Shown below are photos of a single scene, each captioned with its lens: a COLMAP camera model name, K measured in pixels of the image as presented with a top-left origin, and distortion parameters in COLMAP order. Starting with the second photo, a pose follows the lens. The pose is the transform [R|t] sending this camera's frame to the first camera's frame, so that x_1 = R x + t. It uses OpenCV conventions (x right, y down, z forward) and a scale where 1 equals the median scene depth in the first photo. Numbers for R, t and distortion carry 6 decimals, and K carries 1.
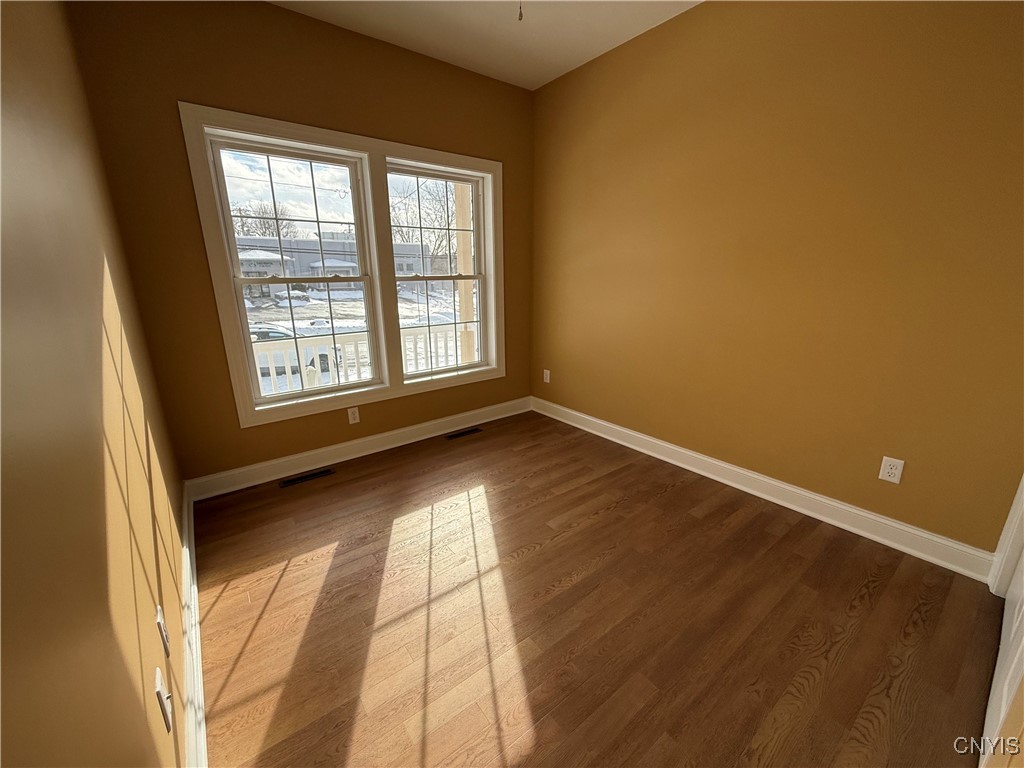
lens RADIAL K [[409.8, 0, 509.4], [0, 409.8, 384.4], [0, 0, 1]] dist [-0.000216, -0.000047]
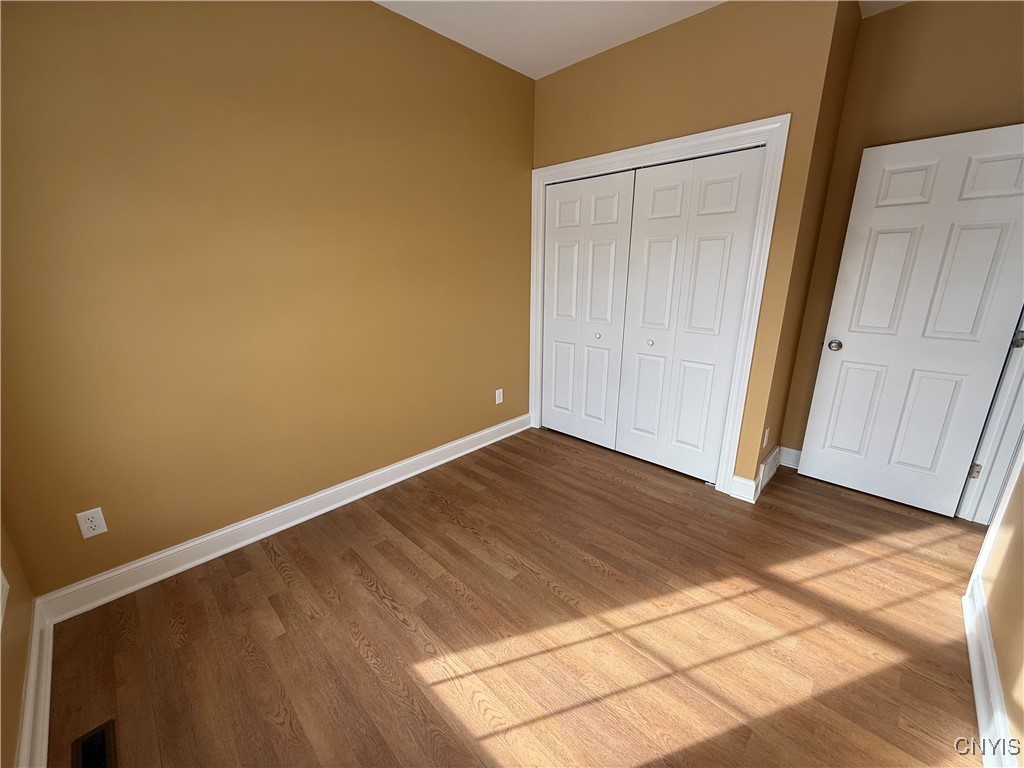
lens RADIAL K [[409.8, 0, 509.4], [0, 409.8, 384.4], [0, 0, 1]] dist [-0.000216, -0.000047]
pose [[-0.141674, -0.259133, 0.955395, -0.617053], [0.268532, 0.918881, 0.289049, -0.282495], [-0.952795, 0.297504, -0.060596, 0.917272]]
